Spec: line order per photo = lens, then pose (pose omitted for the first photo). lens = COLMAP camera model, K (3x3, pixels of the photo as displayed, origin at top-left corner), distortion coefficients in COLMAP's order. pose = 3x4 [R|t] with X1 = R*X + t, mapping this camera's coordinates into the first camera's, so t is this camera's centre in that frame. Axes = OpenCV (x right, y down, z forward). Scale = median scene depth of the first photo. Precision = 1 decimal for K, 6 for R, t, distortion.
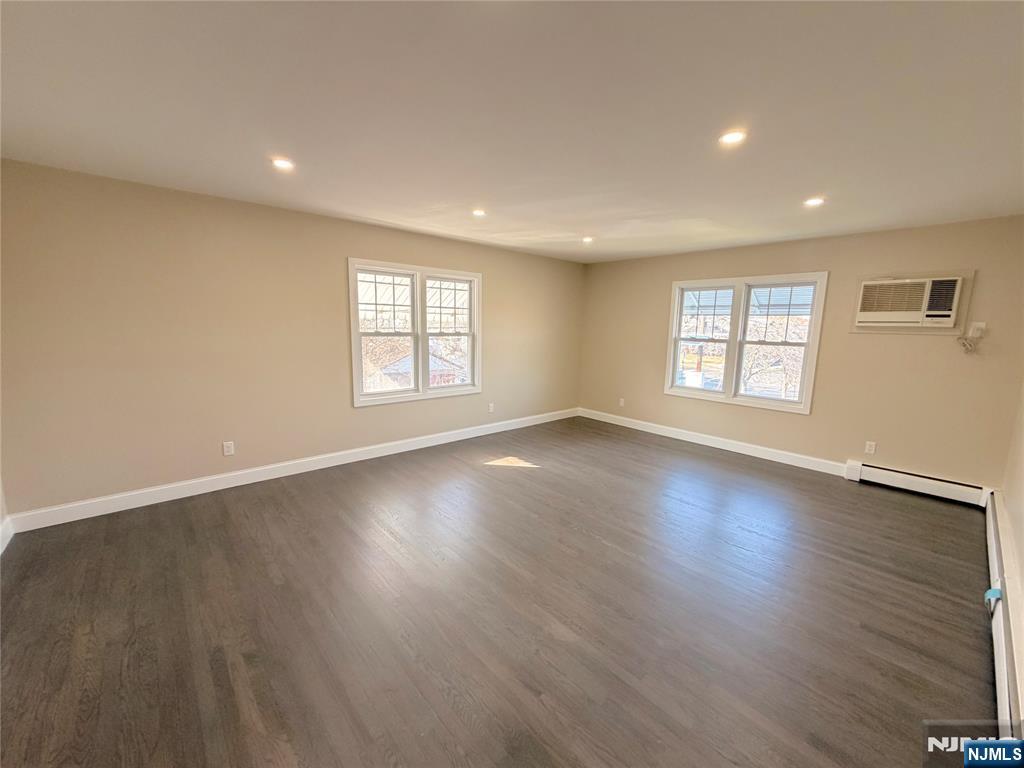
lens RADIAL K [[408.4, 0, 512.1], [0, 408.4, 385.1], [0, 0, 1]] dist [0.002832, -0.000100]
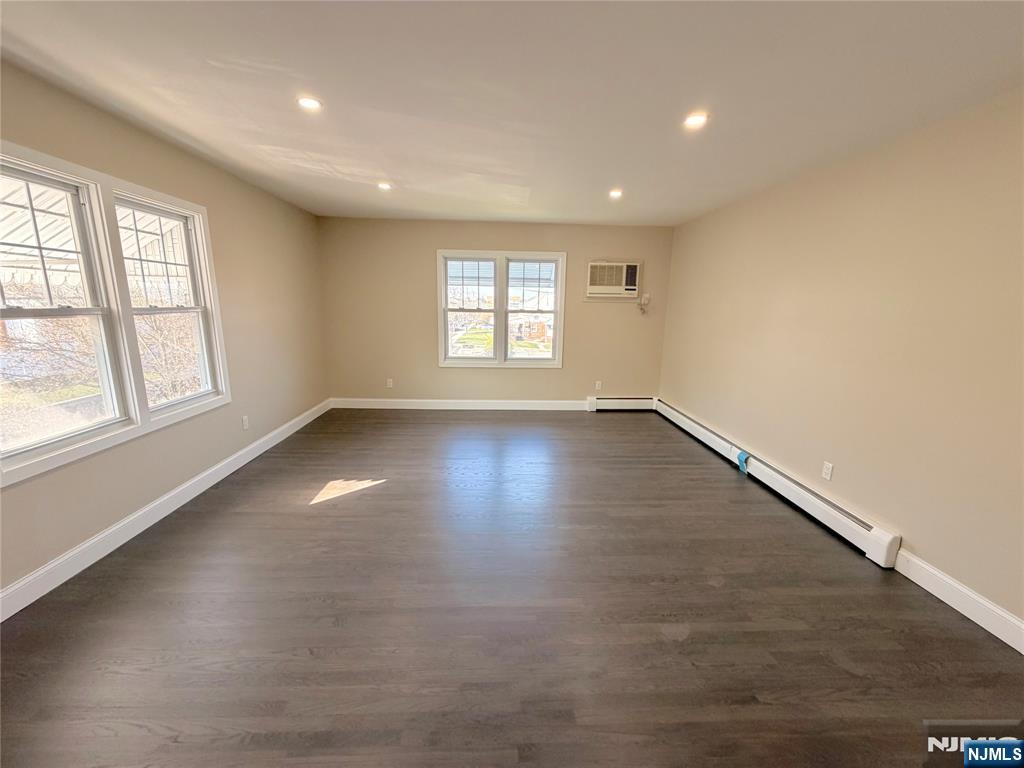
lens RADIAL K [[408.4, 0, 511.4], [0, 408.4, 384.8], [0, 0, 1]] dist [0.002832, -0.000100]
pose [[0.636551, -0.163388, 0.753729, -0.310444], [0.109594, 0.986547, 0.121300, -0.043083], [-0.763408, 0.005391, 0.645894, 0.291955]]
